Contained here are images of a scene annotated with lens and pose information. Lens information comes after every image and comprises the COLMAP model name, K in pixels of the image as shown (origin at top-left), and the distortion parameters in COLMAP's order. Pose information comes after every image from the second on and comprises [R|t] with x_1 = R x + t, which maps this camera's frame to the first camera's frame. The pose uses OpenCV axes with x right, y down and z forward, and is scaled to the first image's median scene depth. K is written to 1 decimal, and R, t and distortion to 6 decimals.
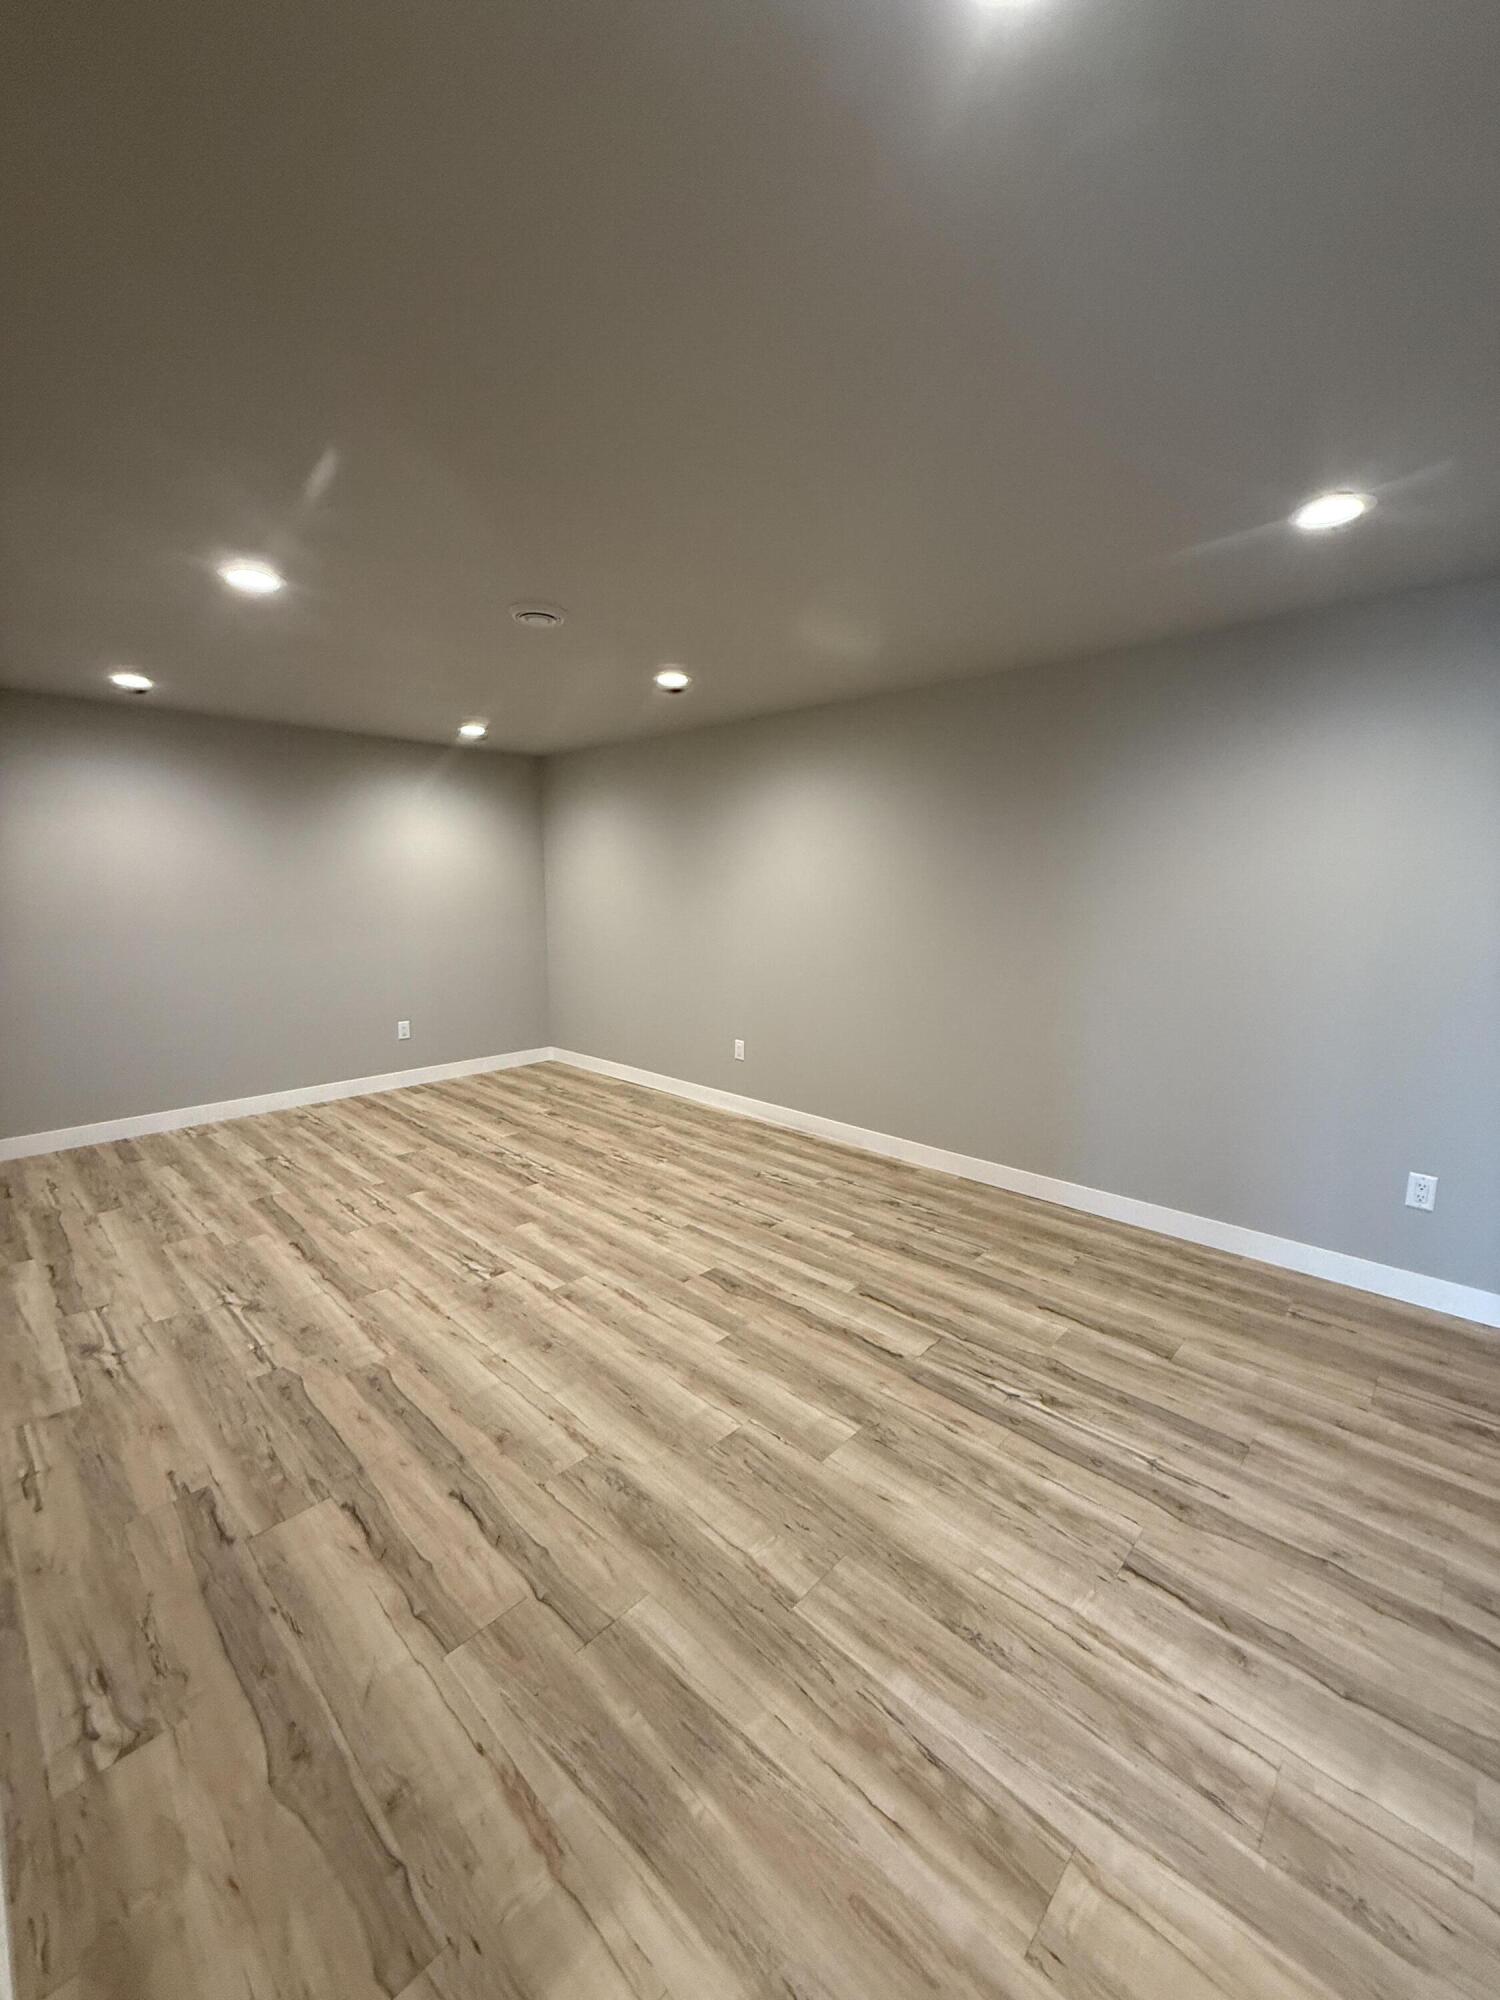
lens RADIAL K [[795.0, 0, 751.1], [0, 795.0, 1006.5], [0, 0, 1]] dist [-0.002660, 0.000488]
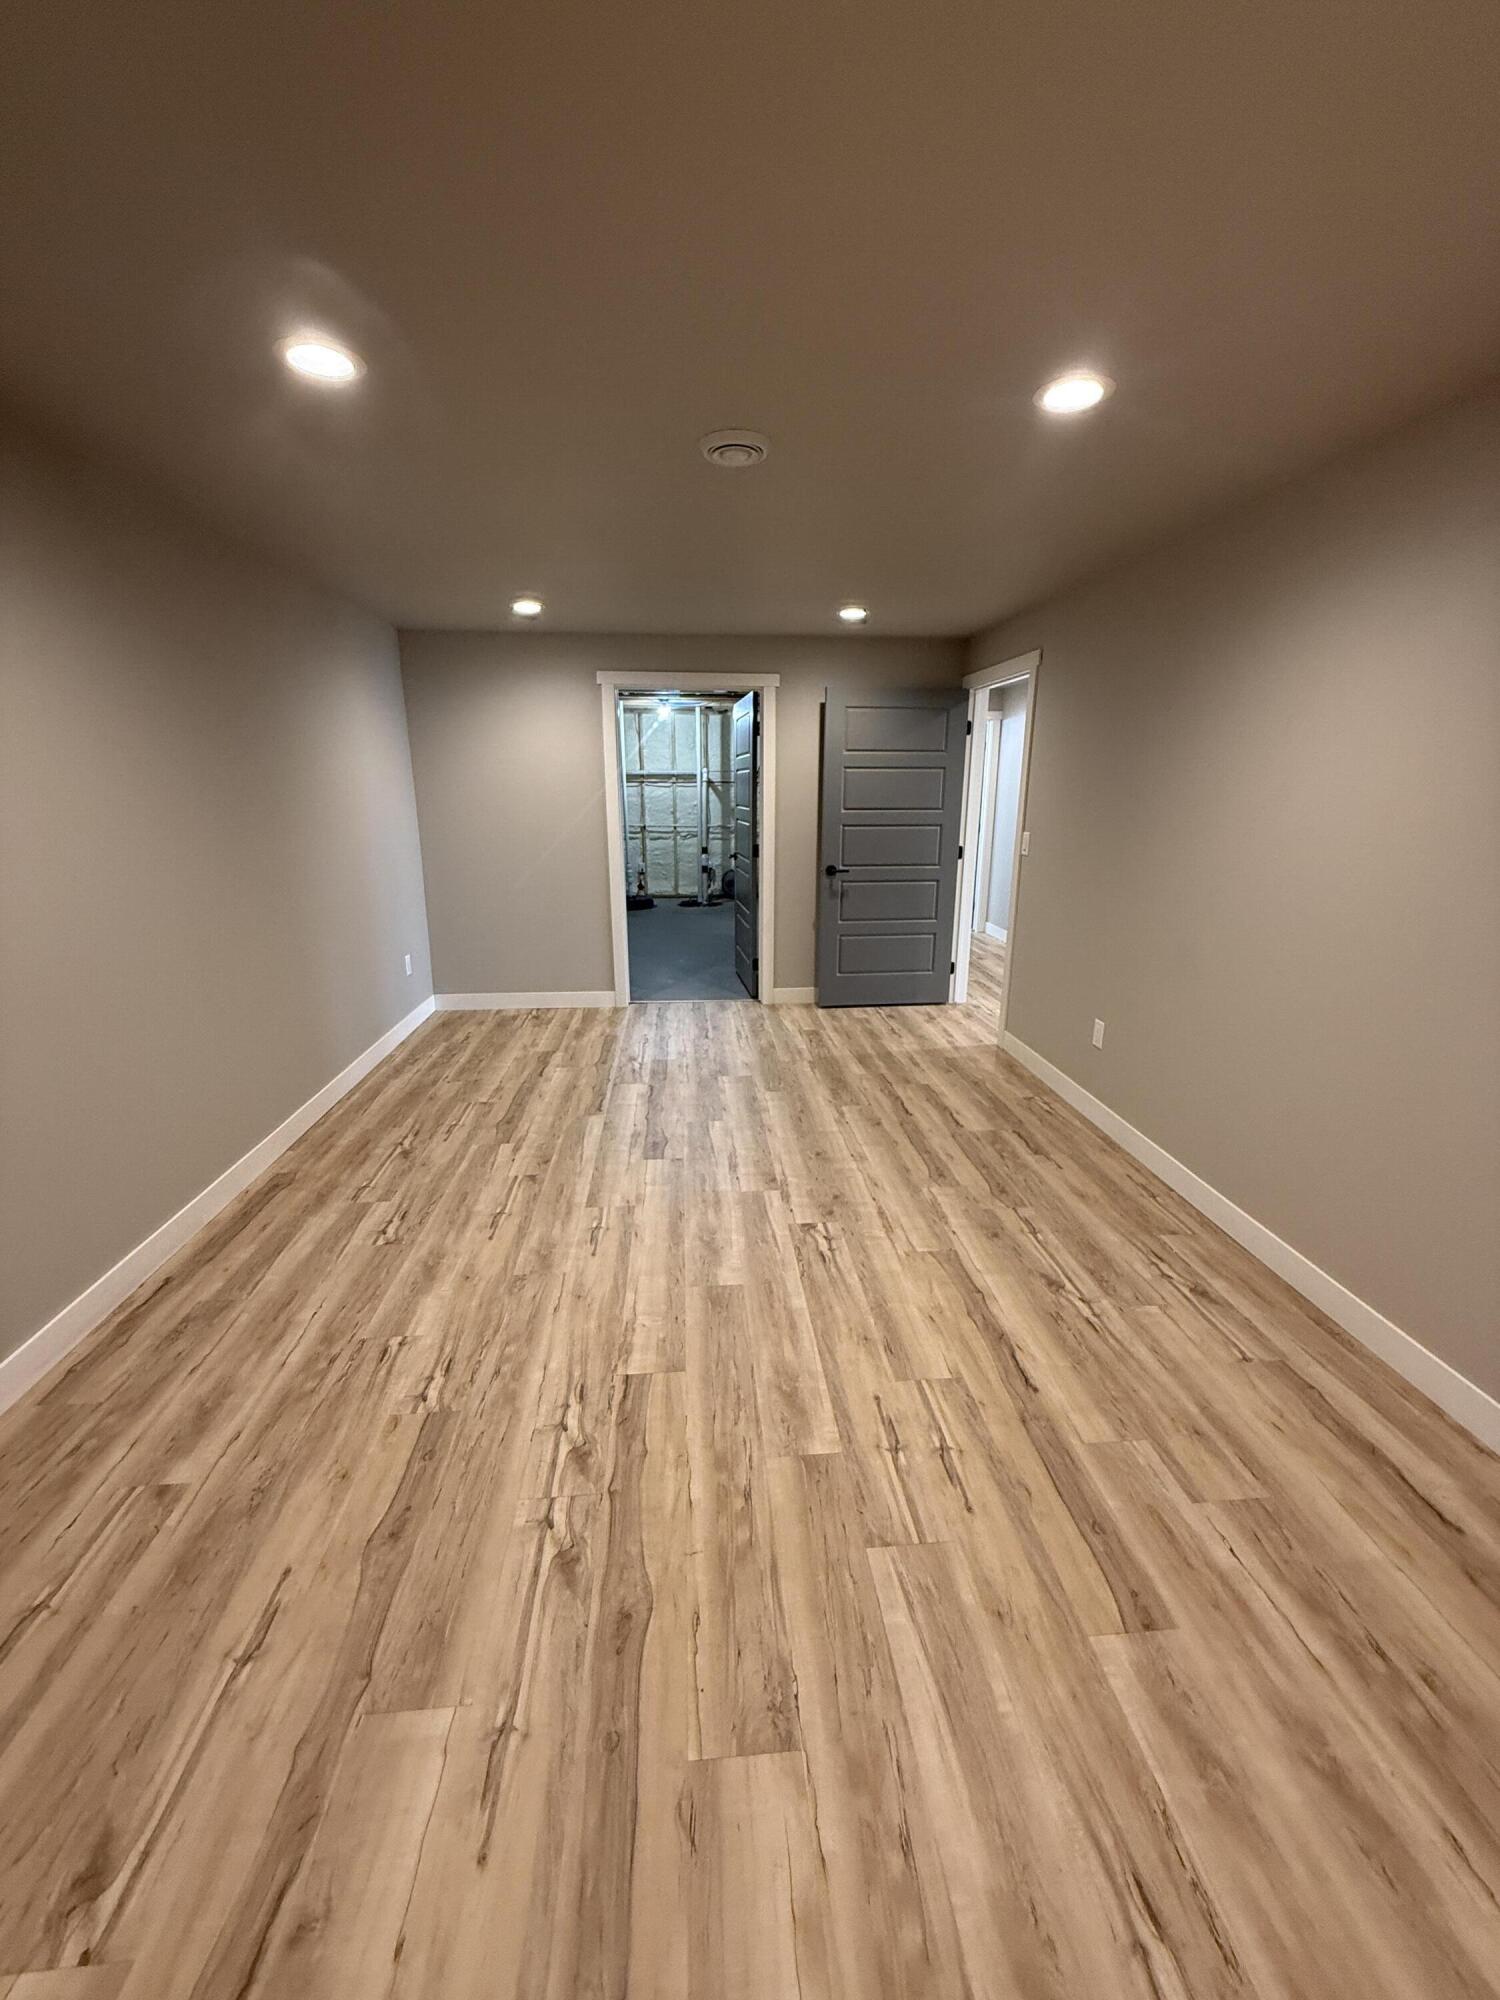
lens RADIAL K [[795.0, 0, 747.5], [0, 795.0, 1003.4], [0, 0, 1]] dist [-0.002660, 0.000488]
pose [[-0.746794, -0.181790, 0.639728, -0.798213], [0.099918, 0.920329, 0.378168, -0.259286], [-0.657507, 0.346334, -0.669132, 1.548092]]
